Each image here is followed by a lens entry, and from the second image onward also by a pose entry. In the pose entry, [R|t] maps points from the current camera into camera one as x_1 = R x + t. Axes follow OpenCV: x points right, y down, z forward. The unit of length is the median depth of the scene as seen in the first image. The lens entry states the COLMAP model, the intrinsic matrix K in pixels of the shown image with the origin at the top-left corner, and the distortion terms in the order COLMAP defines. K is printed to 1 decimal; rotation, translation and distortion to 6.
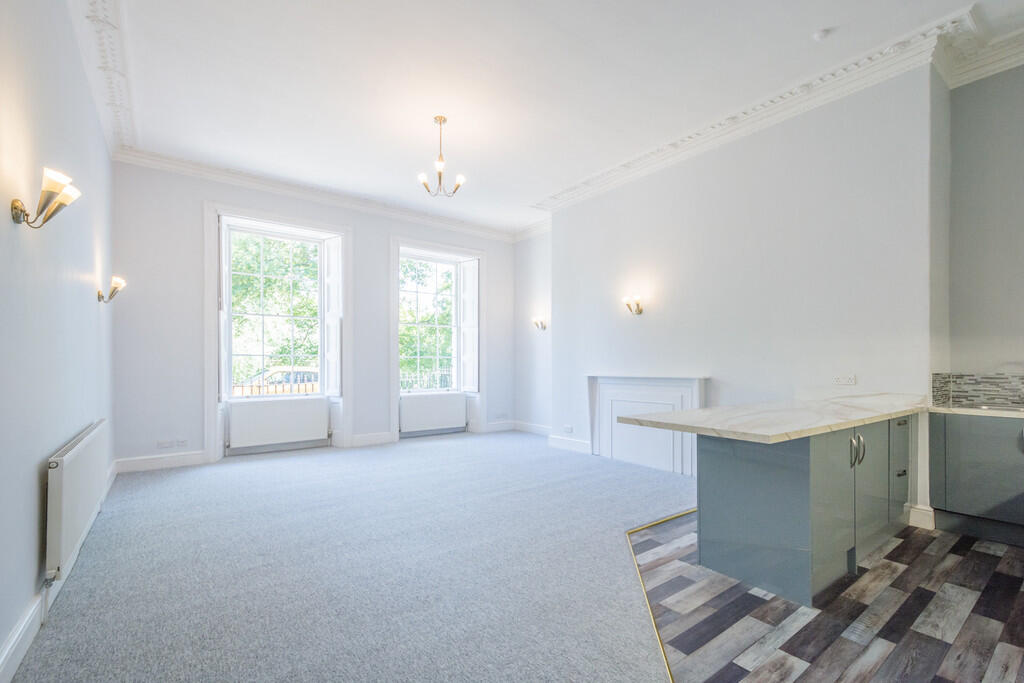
lens RADIAL K [[445.8, 0, 521.8], [0, 445.8, 362.4], [0, 0, 1]] dist [0.004939, 0.000069]
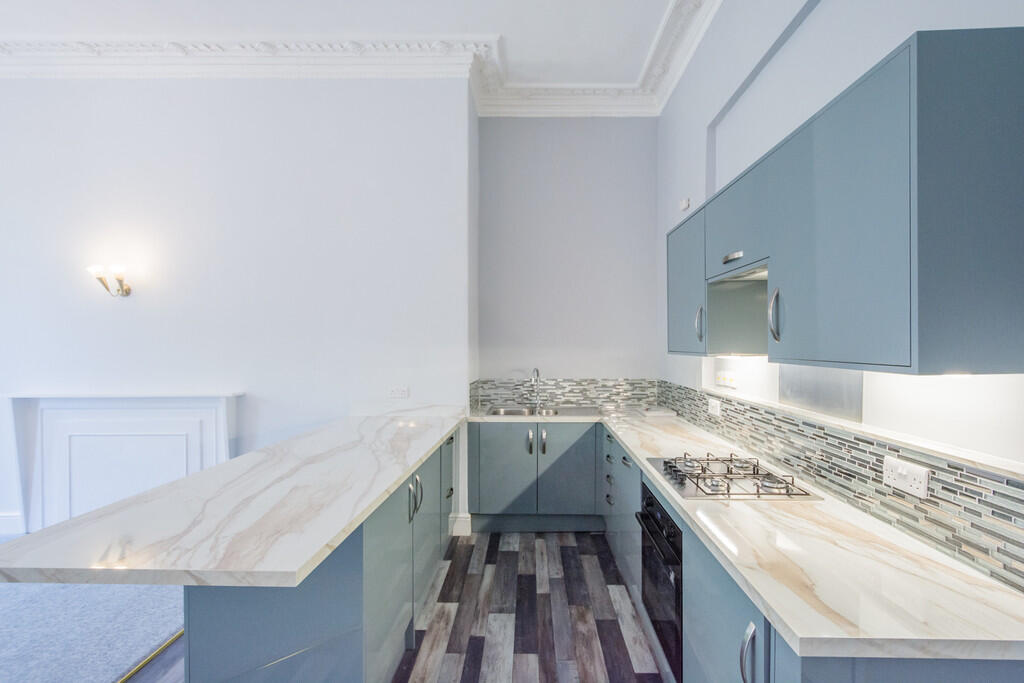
lens RADIAL K [[447.6, 0, 520.9], [0, 447.6, 351.1], [0, 0, 1]] dist [0.004255, 0.000056]
pose [[0.618559, -0.011860, 0.785649, 0.099737], [-0.001184, 0.999871, 0.016027, -0.037475], [-0.785738, -0.010844, 0.618465, 0.150017]]
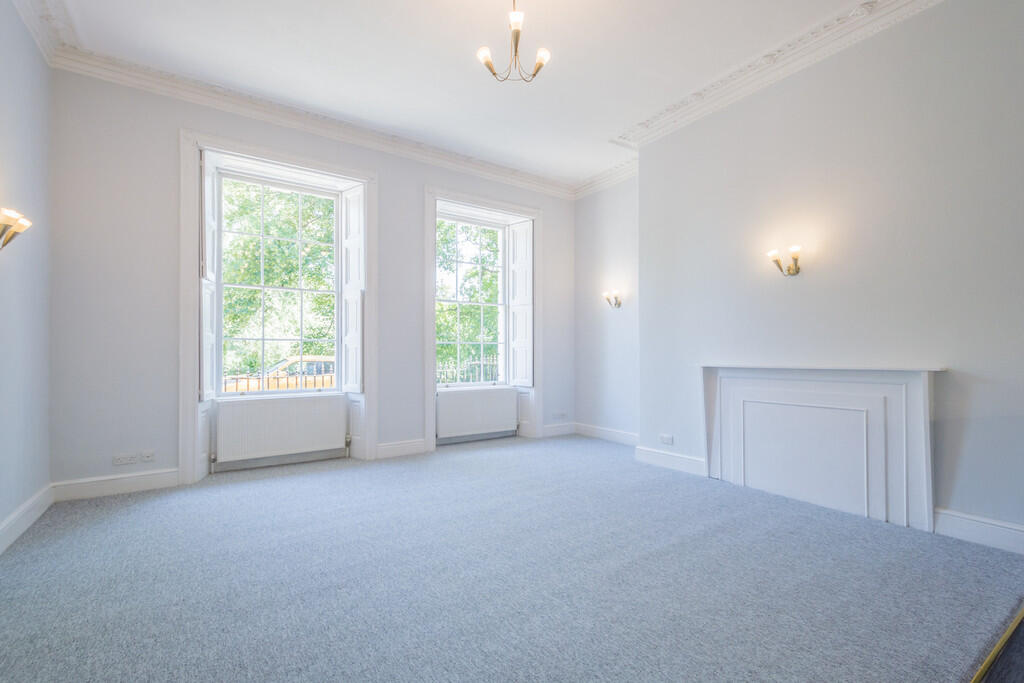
lens RADIAL K [[447.6, 0, 520.9], [0, 447.6, 351.1], [0, 0, 1]] dist [0.004255, 0.000056]
pose [[0.998486, -0.001146, -0.054990, -0.101409], [0.000914, 0.999991, -0.004235, 0.008694], [0.054995, 0.004178, 0.998478, 0.274480]]
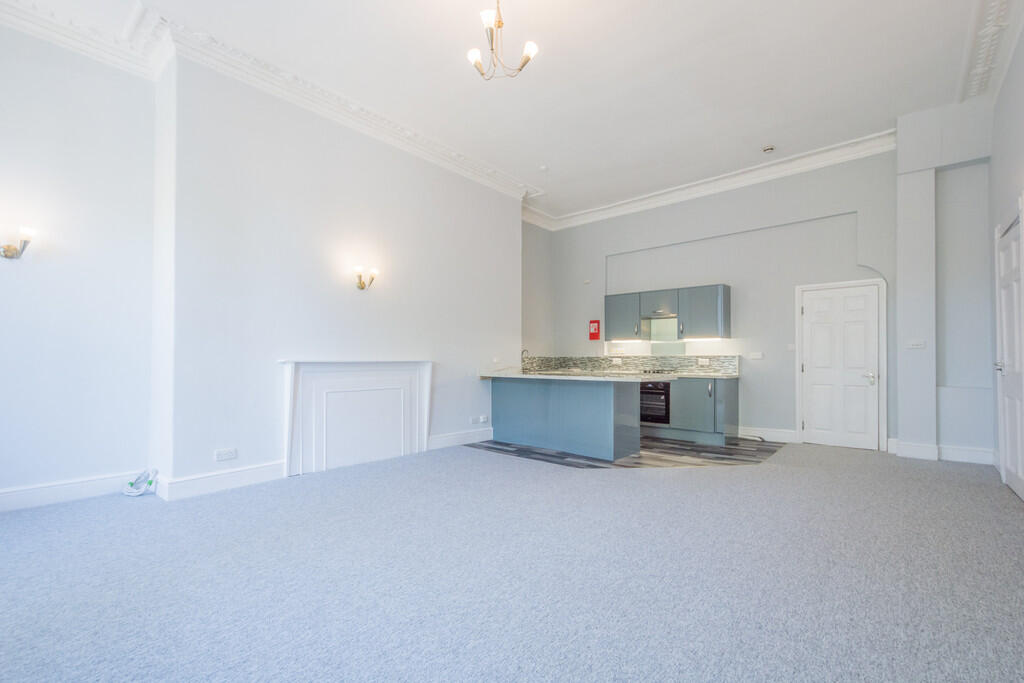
lens RADIAL K [[447.6, 0, 520.9], [0, 447.6, 351.1], [0, 0, 1]] dist [0.004255, 0.000056]
pose [[-0.196586, 0.021571, 0.980249, -0.591272], [-0.002037, 0.999747, -0.022409, 0.029384], [-0.980484, -0.006402, -0.196492, 0.793965]]
